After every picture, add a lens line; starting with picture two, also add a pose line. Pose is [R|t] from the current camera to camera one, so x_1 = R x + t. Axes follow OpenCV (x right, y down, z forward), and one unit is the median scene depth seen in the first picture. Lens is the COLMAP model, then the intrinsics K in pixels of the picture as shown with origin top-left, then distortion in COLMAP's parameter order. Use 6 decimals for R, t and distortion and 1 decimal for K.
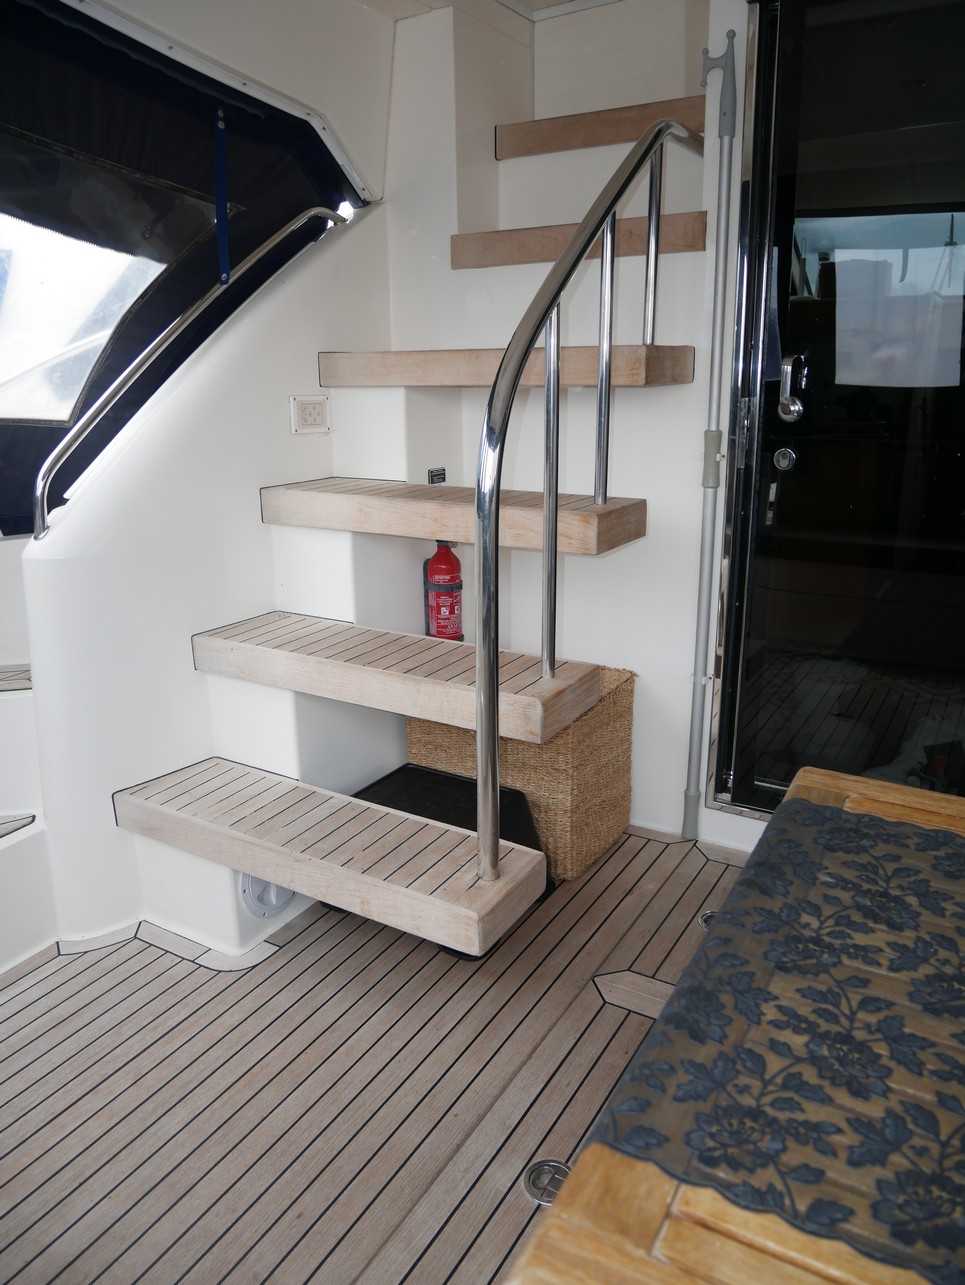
lens RADIAL K [[924.9, 0, 483.9], [0, 924.9, 637.9], [0, 0, 1]] dist [-0.076484, 0.033125]
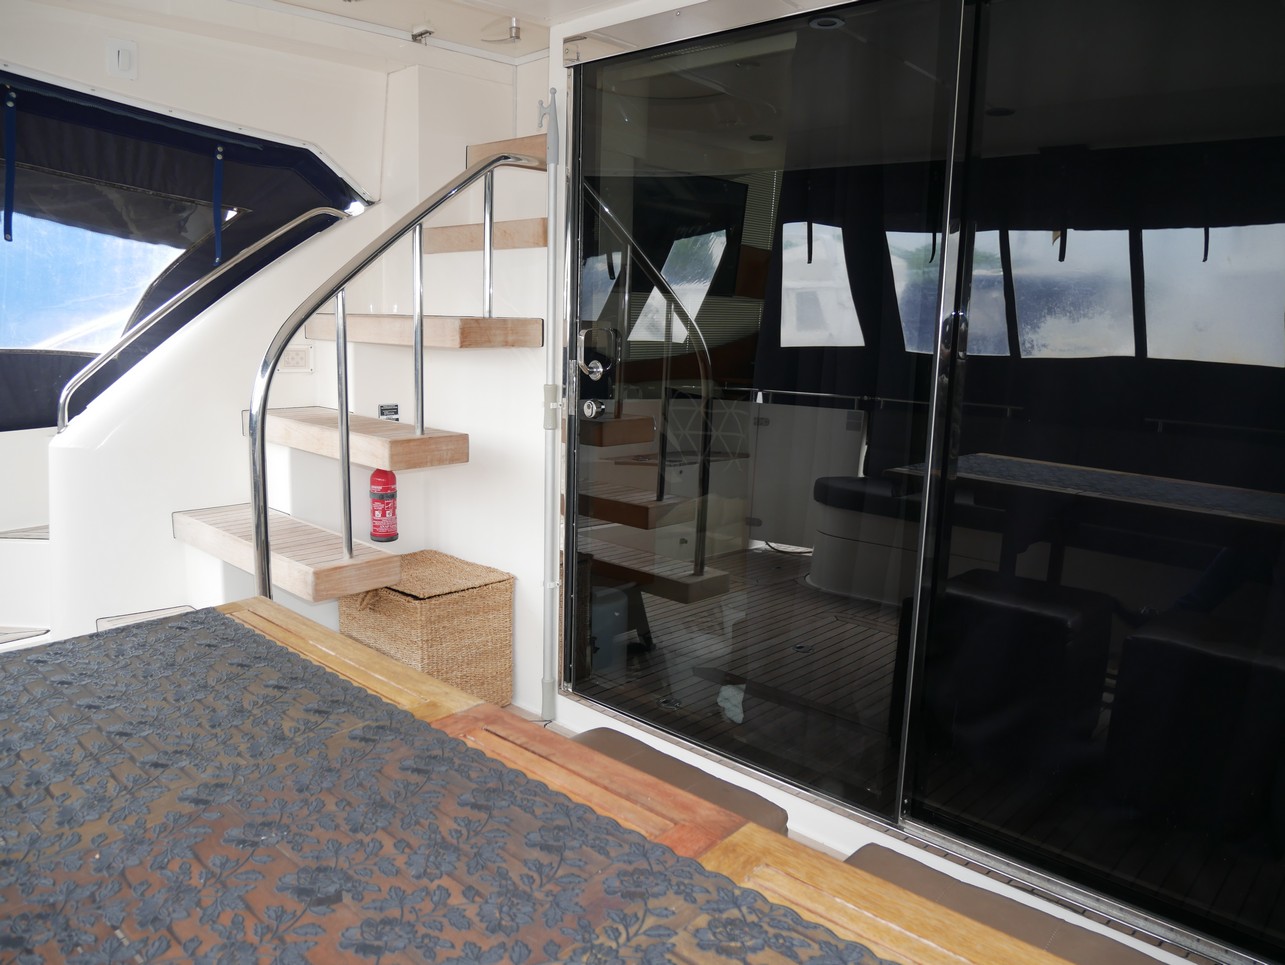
lens RADIAL K [[924.9, 0, 642.5], [0, 924.9, 482.5], [0, 0, 1]] dist [-0.076484, 0.033125]
pose [[0.977950, 0.074428, -0.195125, 0.629776], [-0.095485, 0.990312, -0.100820, 0.023804], [0.185731, 0.117228, 0.975583, -0.201675]]
